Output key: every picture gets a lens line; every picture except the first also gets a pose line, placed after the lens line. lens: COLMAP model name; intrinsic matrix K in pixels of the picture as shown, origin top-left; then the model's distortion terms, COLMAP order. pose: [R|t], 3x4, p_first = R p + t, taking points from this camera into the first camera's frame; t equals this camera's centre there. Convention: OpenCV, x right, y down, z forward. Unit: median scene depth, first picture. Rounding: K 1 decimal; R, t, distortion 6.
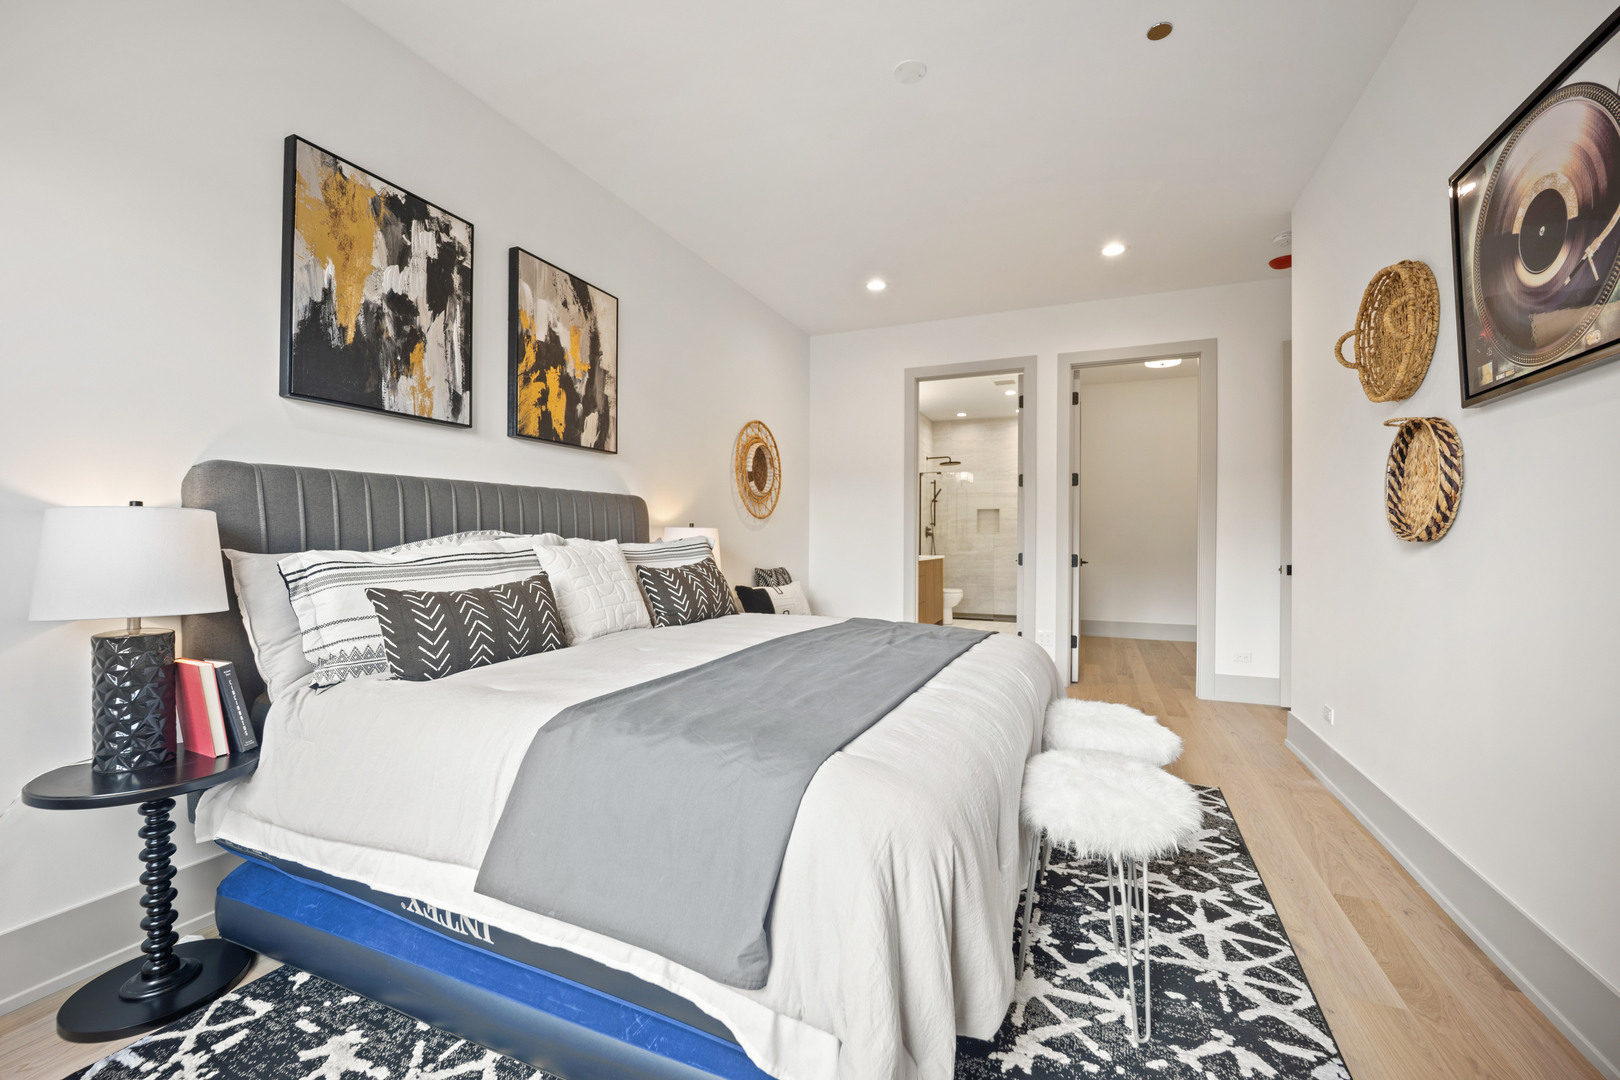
lens RADIAL K [[666.2, 0, 807.9], [0, 666.2, 537.2], [0, 0, 1]] dist [-0.000212, 0.000138]
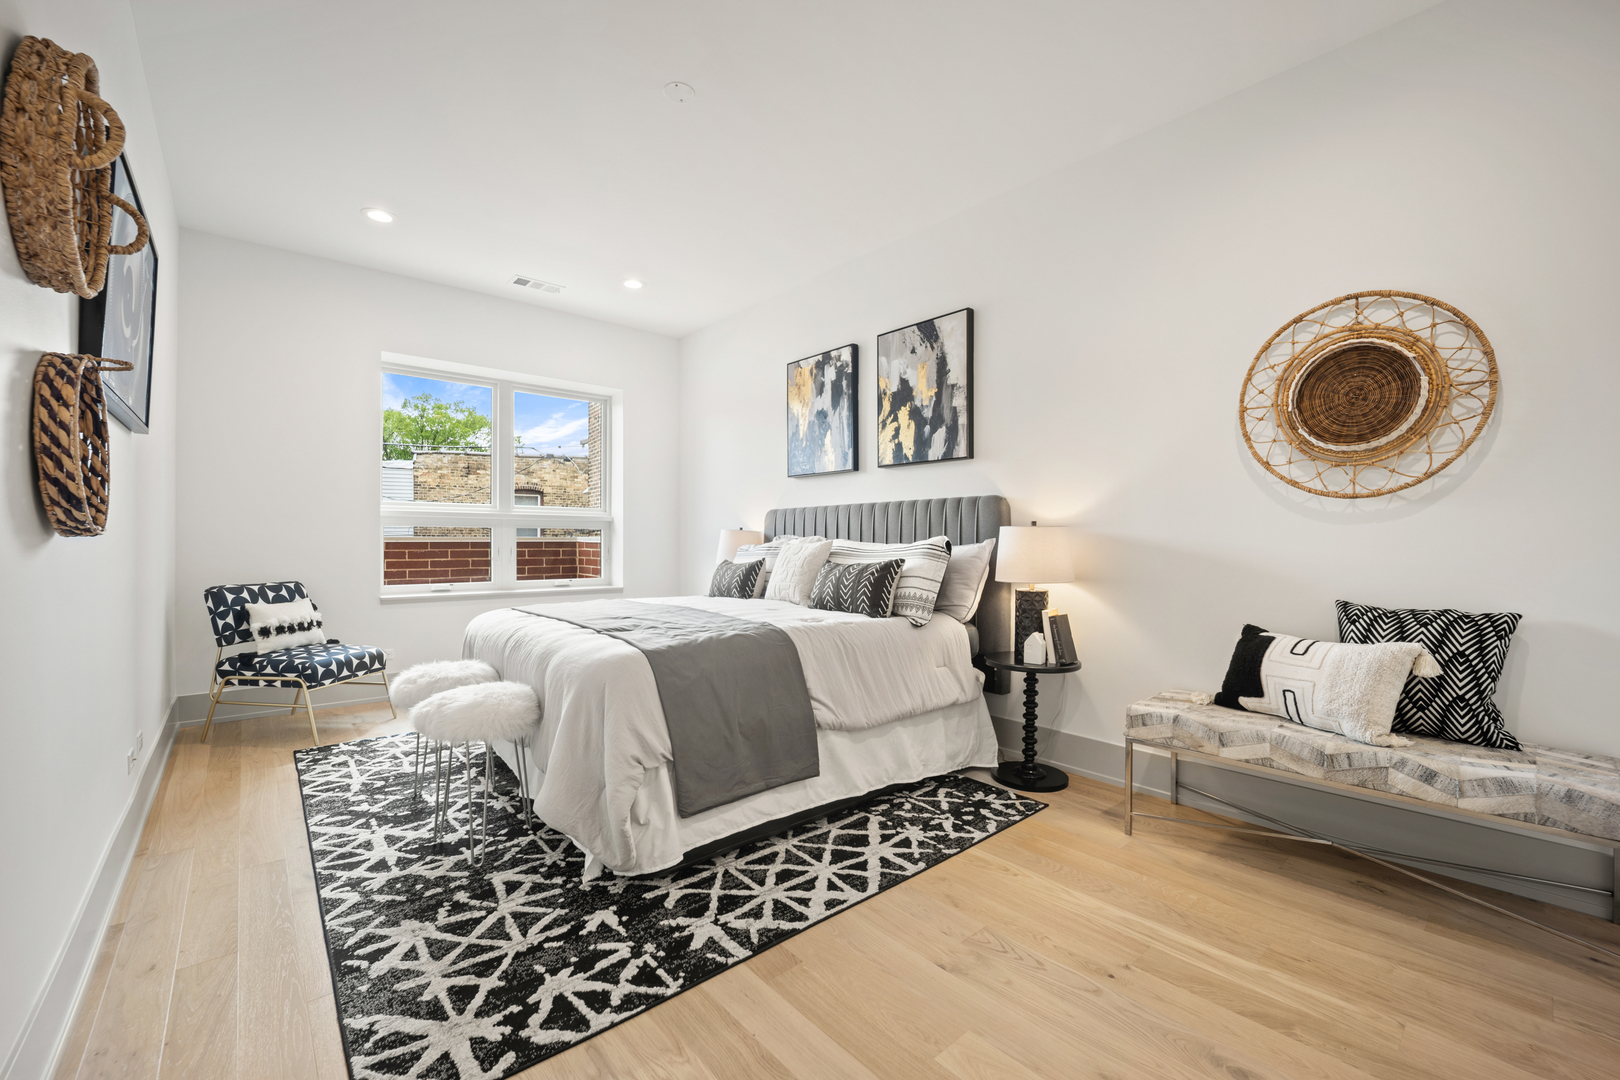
lens RADIAL K [[666.2, 0, 807.9], [0, 666.2, 537.2], [0, 0, 1]] dist [-0.000212, 0.000138]
pose [[-0.442982, -0.005868, -0.896511, 1.112720], [-0.004535, 0.999980, -0.004304, 0.004717], [0.896519, 0.002159, -0.443000, 1.835191]]
